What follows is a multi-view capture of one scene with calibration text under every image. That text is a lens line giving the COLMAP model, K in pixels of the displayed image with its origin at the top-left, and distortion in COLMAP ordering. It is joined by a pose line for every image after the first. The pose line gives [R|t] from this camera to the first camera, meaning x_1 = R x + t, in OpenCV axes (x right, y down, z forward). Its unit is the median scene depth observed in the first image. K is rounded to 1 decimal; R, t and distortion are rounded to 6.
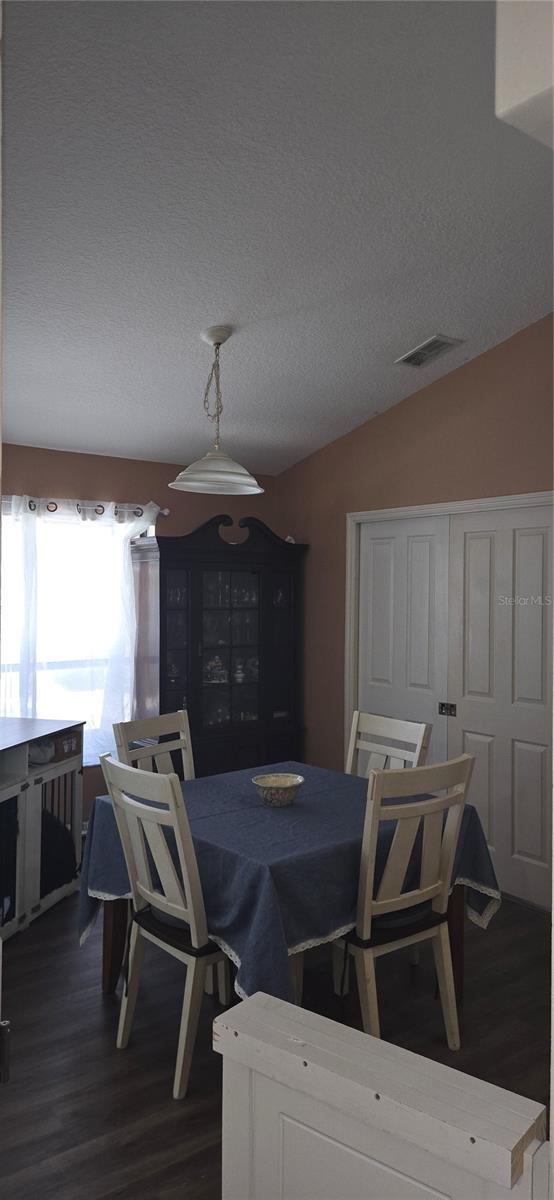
lens RADIAL K [[814.9, 0, 281.9], [0, 814.9, 602.5], [0, 0, 1]] dist [0.092196, -0.108148]
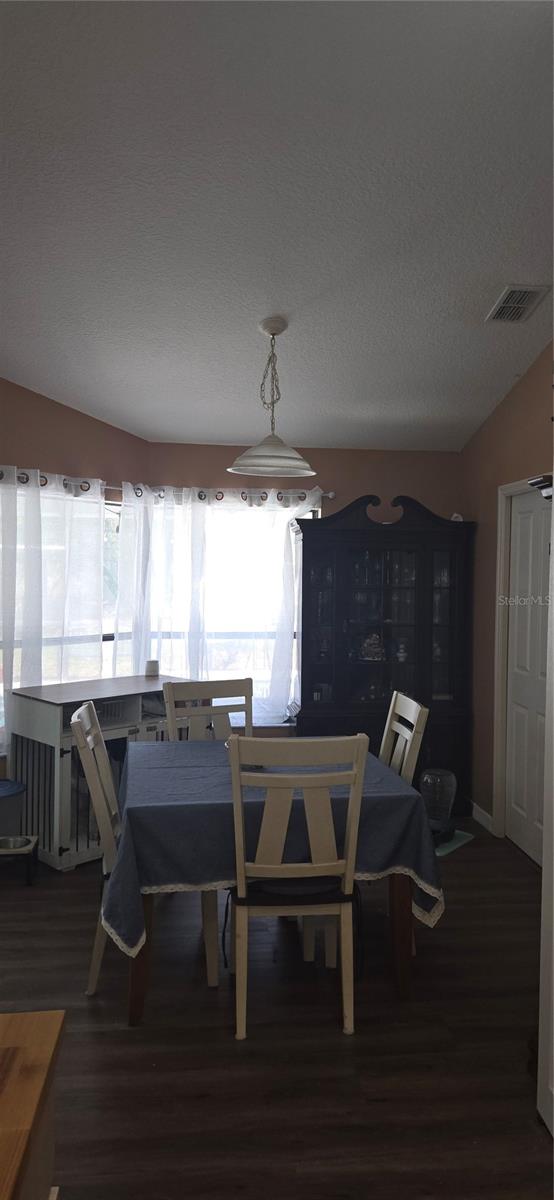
lens RADIAL K [[814.9, 0, 281.9], [0, 814.9, 602.5], [0, 0, 1]] dist [0.092196, -0.108148]
pose [[0.850739, 0.021301, -0.525156, 0.388068], [-0.010975, 0.999681, 0.022768, 0.004571], [0.525474, -0.013606, 0.850701, 0.078937]]
